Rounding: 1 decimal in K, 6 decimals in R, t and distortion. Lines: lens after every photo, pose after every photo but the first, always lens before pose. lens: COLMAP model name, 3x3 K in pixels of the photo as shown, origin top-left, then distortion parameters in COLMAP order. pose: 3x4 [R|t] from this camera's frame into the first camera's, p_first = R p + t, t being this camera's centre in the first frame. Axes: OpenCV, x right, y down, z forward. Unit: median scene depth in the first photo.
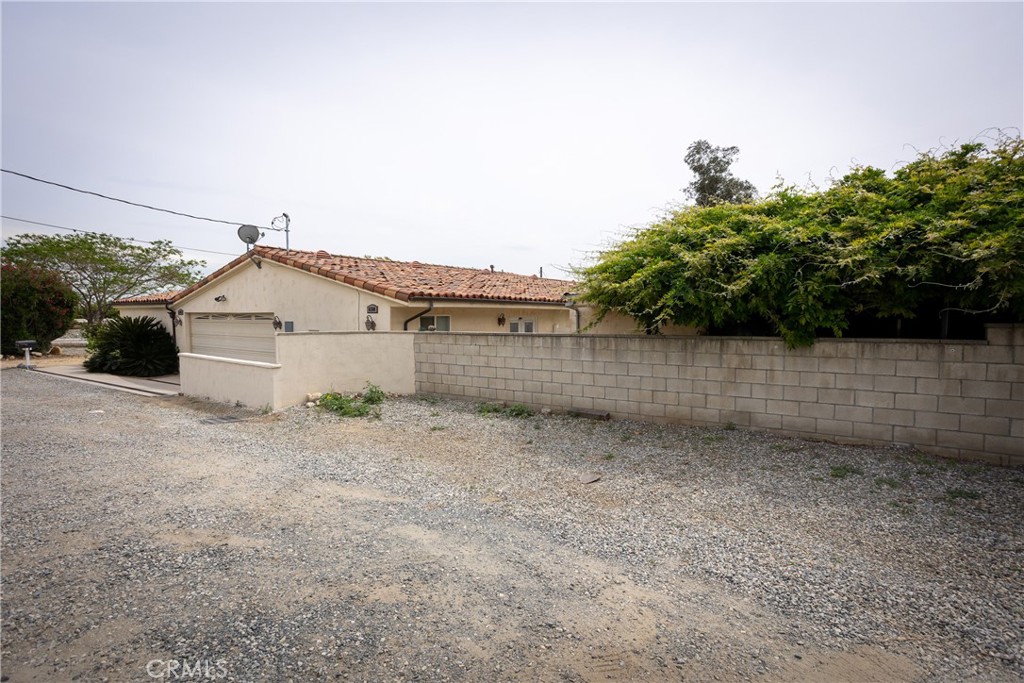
lens RADIAL K [[507.3, 0, 512.0], [0, 507.3, 341.5], [0, 0, 1]] dist [-0.000465, -0.000063]
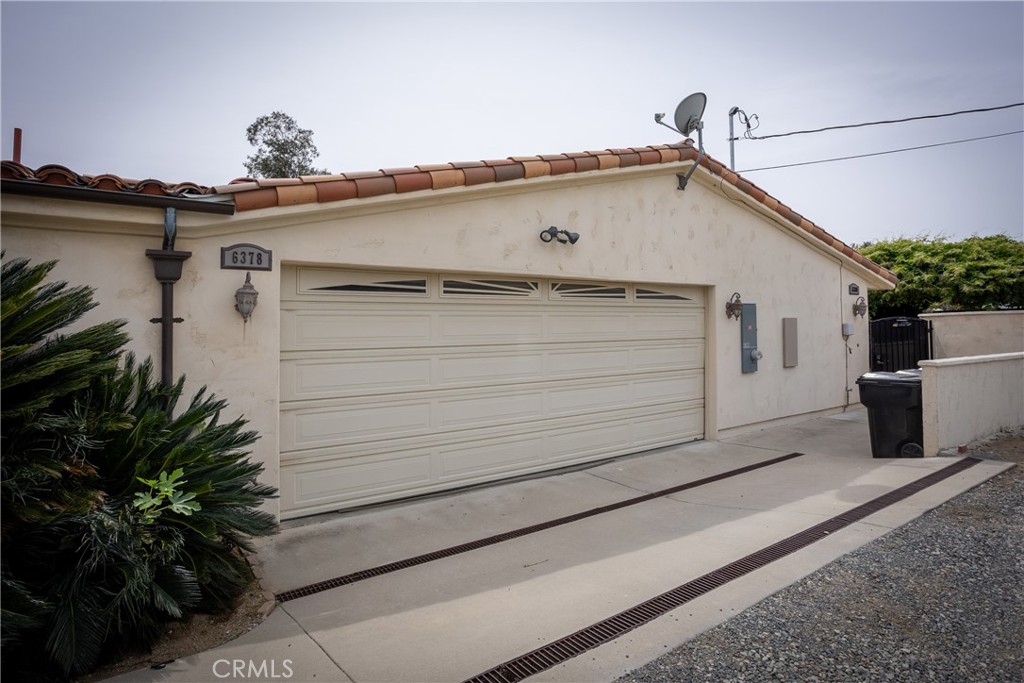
lens RADIAL K [[553.5, 0, 512.0], [0, 553.5, 341.5], [0, 0, 1]] dist [0.000971, 0.000162]
pose [[0.369940, -0.030844, 0.928543, -1.033822], [0.053320, 0.998506, 0.011925, -0.018585], [-0.927524, 0.045098, 0.371032, 0.965982]]
